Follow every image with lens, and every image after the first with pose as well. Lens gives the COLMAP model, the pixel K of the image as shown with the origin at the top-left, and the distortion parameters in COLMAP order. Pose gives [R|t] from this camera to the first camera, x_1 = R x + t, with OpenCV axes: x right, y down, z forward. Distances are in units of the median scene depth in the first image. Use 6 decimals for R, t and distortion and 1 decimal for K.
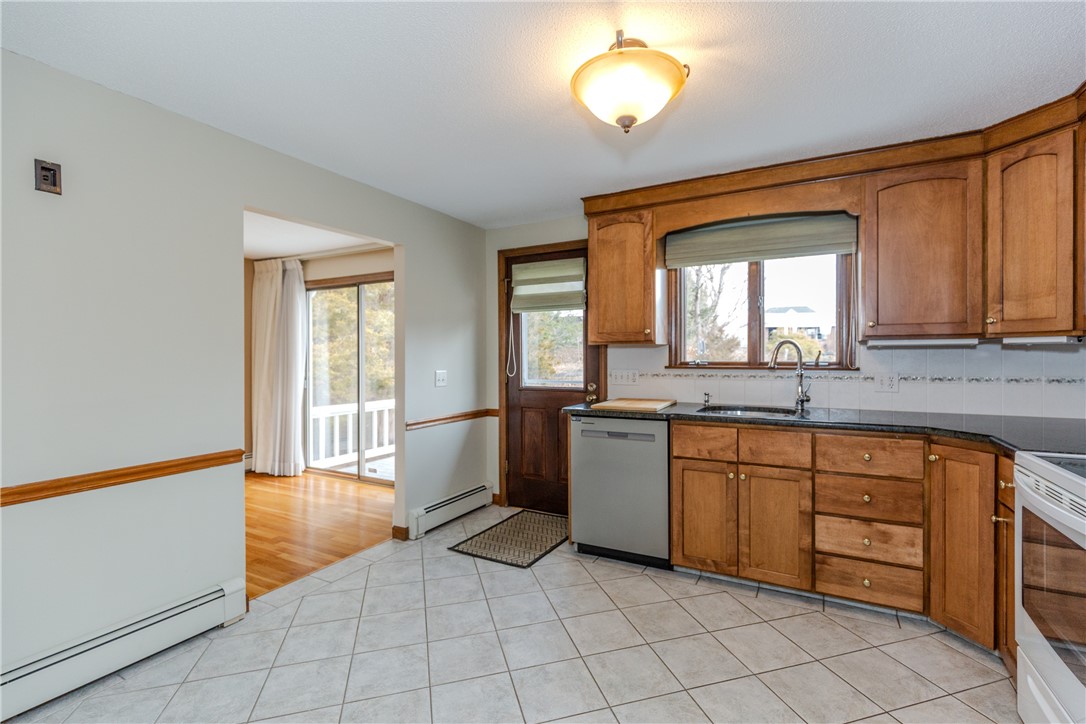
lens RADIAL K [[495.9, 0, 549.3], [0, 495.9, 356.8], [0, 0, 1]] dist [0.000231, -0.000912]
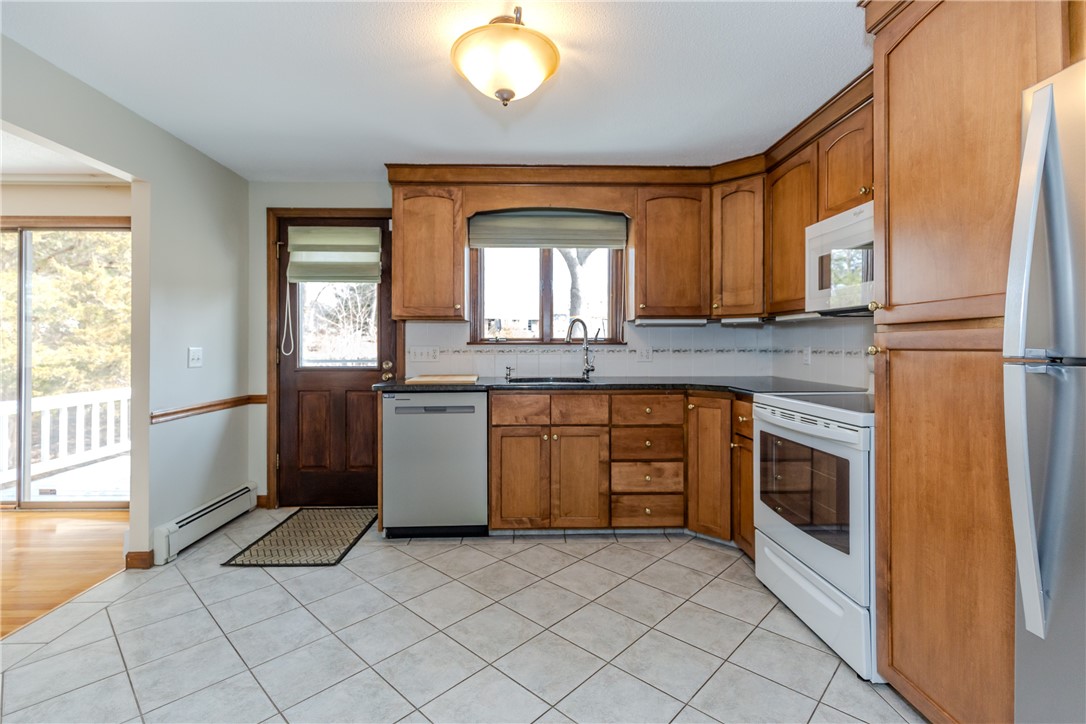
lens RADIAL K [[502.2, 0, 535.5], [0, 502.2, 343.7], [0, 0, 1]] dist [0.002412, -0.000503]
pose [[0.865330, 0.005623, 0.501172, -0.201091], [-0.001737, 0.999965, -0.008221, 0.036714], [-0.501200, 0.006243, 0.865309, 0.036154]]
